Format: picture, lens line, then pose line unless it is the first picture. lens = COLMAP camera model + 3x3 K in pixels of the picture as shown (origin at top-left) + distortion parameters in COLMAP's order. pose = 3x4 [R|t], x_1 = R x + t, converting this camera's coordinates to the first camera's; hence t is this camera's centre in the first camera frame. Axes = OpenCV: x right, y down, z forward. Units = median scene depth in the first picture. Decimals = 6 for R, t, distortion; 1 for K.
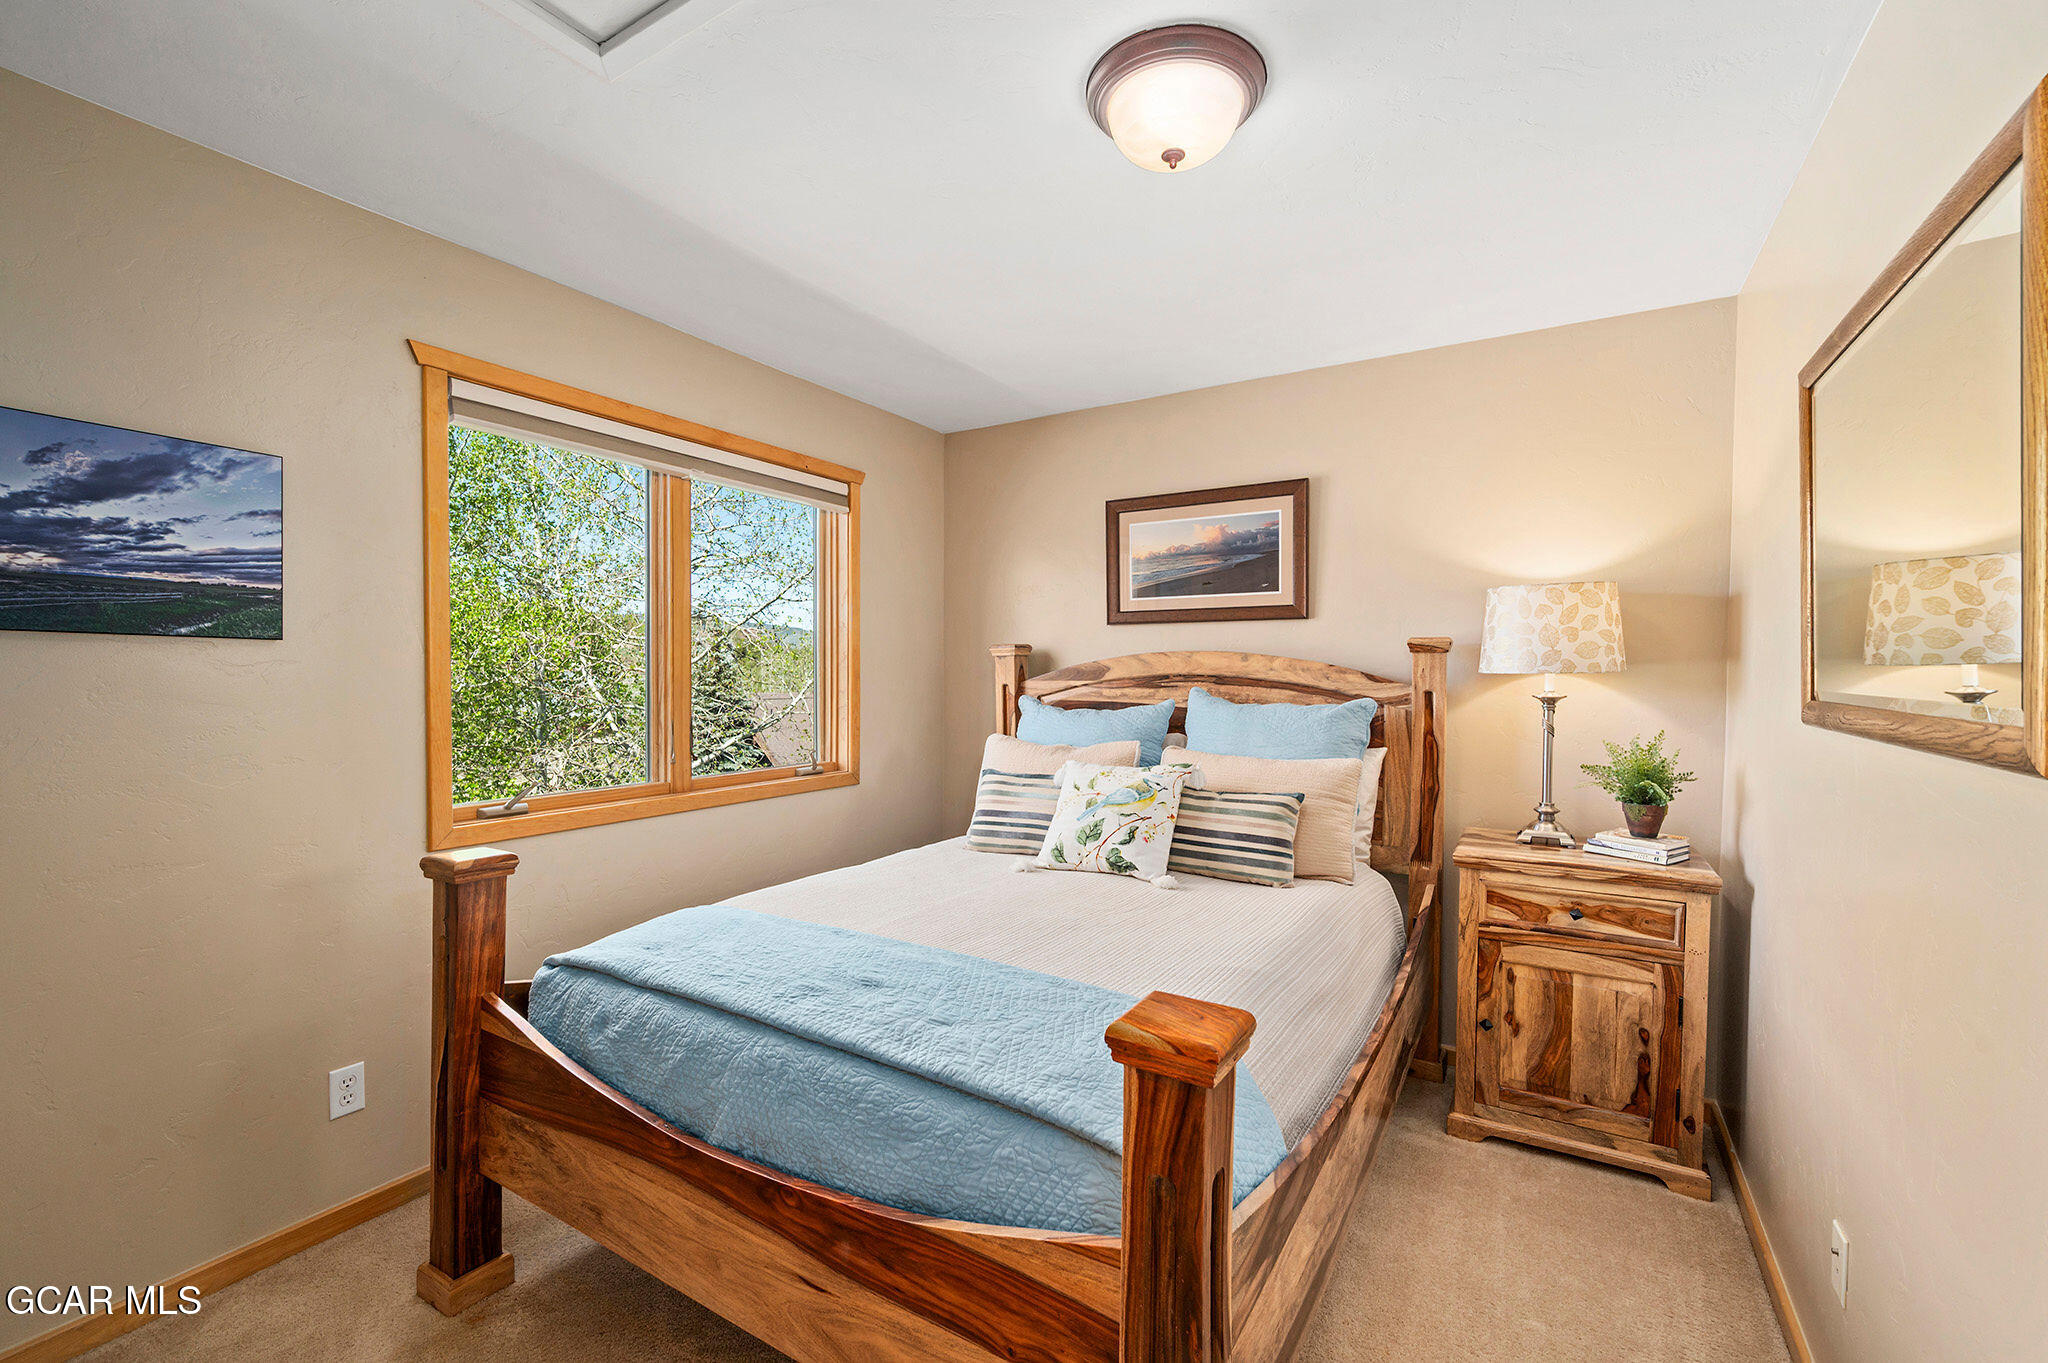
lens RADIAL K [[856.7, 0, 1020.1], [0, 856.7, 680.4], [0, 0, 1]] dist [-0.011768, -0.000192]
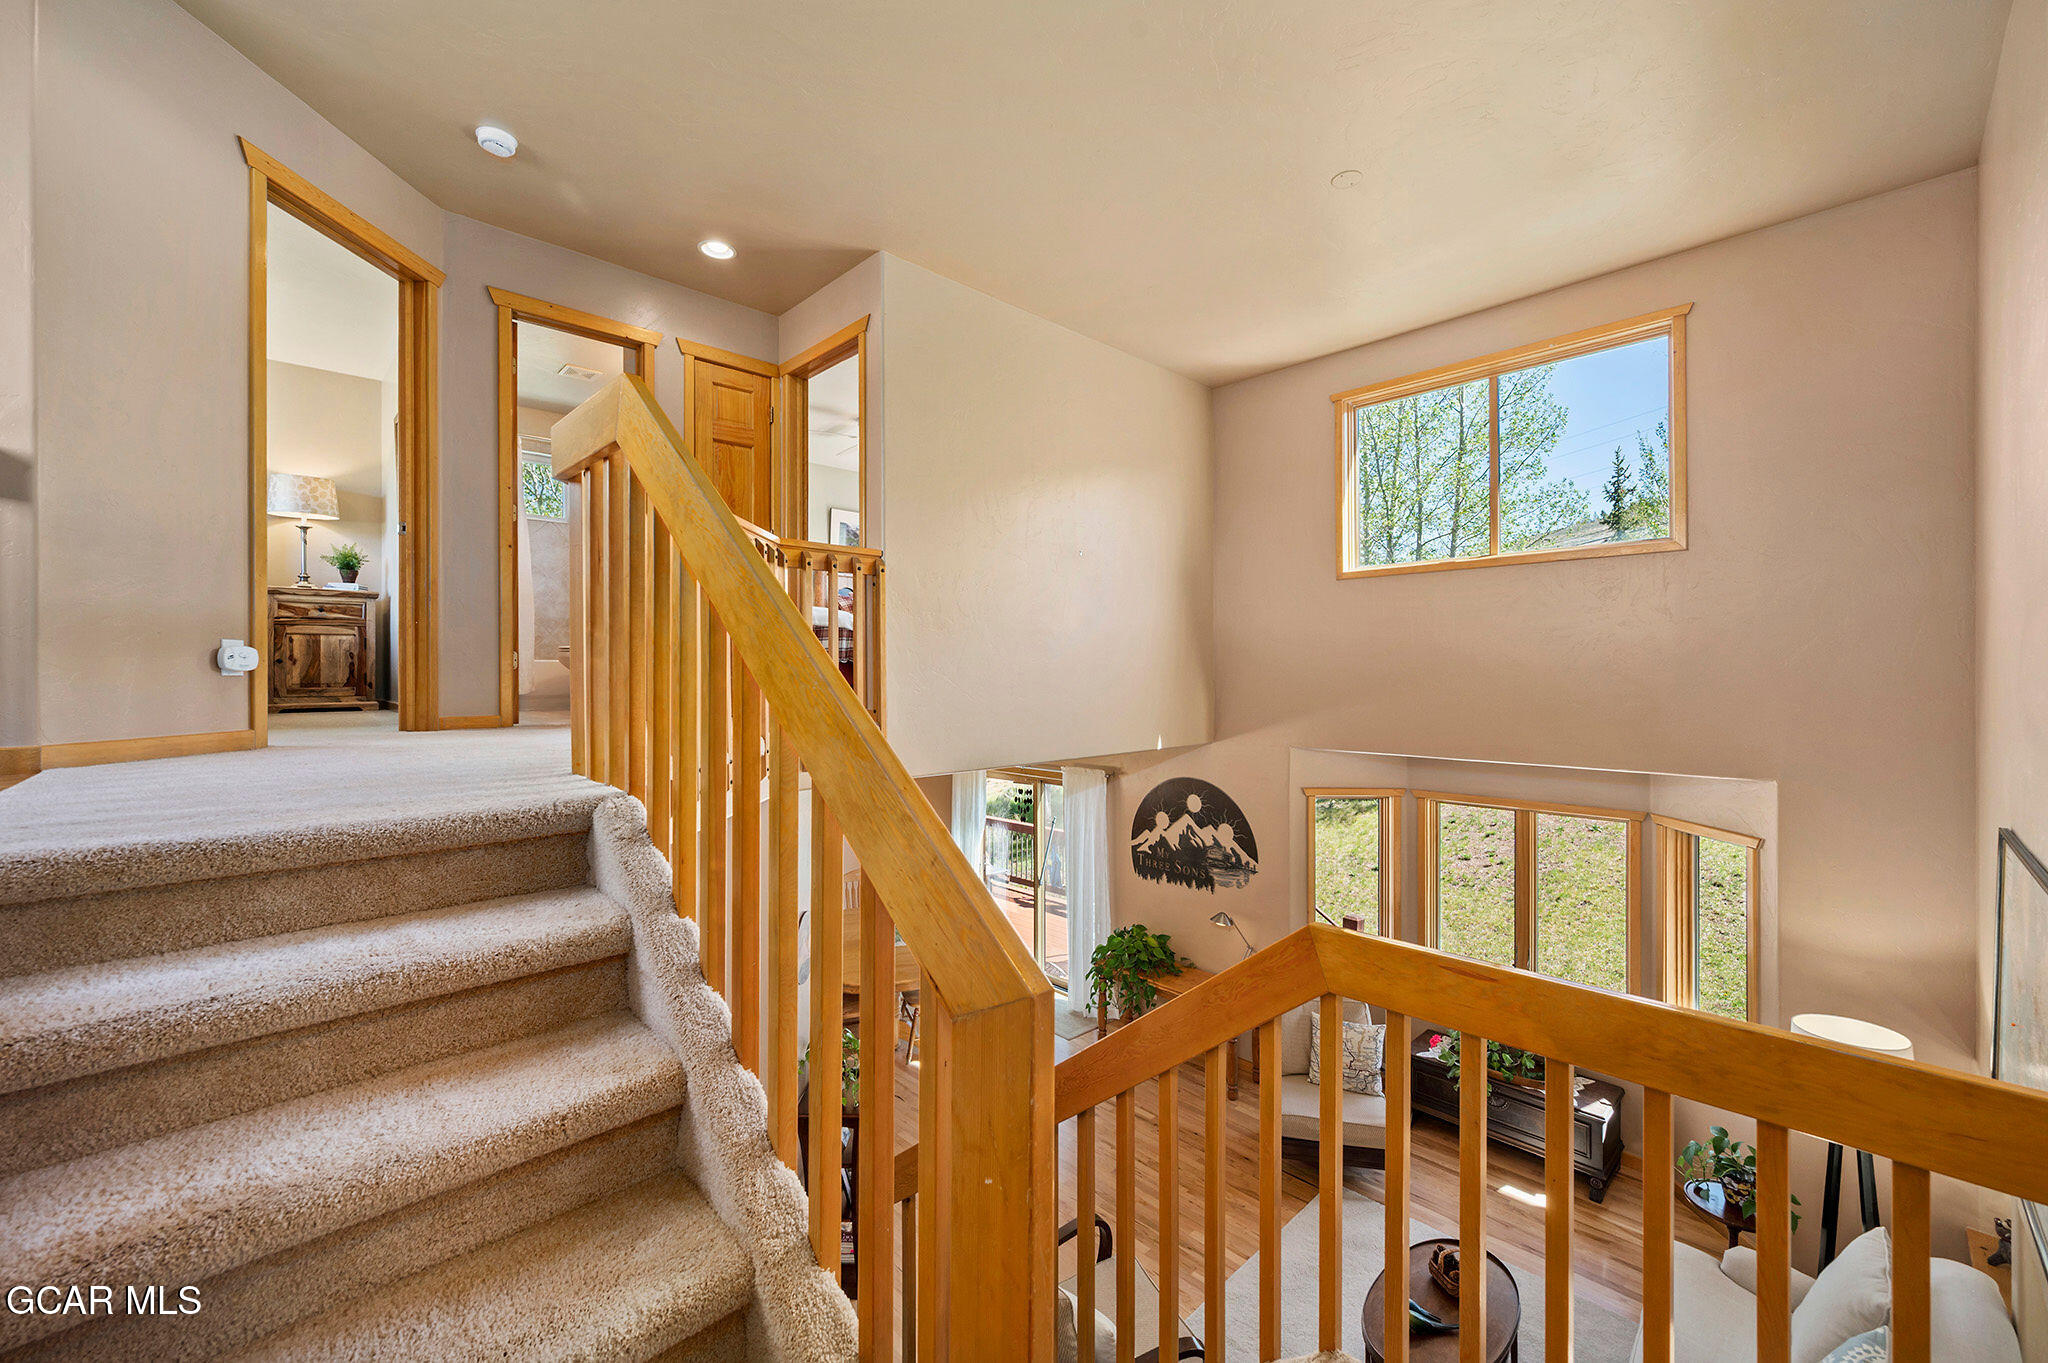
lens RADIAL K [[814.3, 0, 1019.6], [0, 814.3, 680.0], [0, 0, 1]] dist [0.000622, -0.000084]
pose [[0.250482, -0.013507, 0.968027, -1.130842], [0.015877, 0.999826, 0.009843, 0.483495], [-0.967991, 0.012904, 0.250653, -1.552991]]
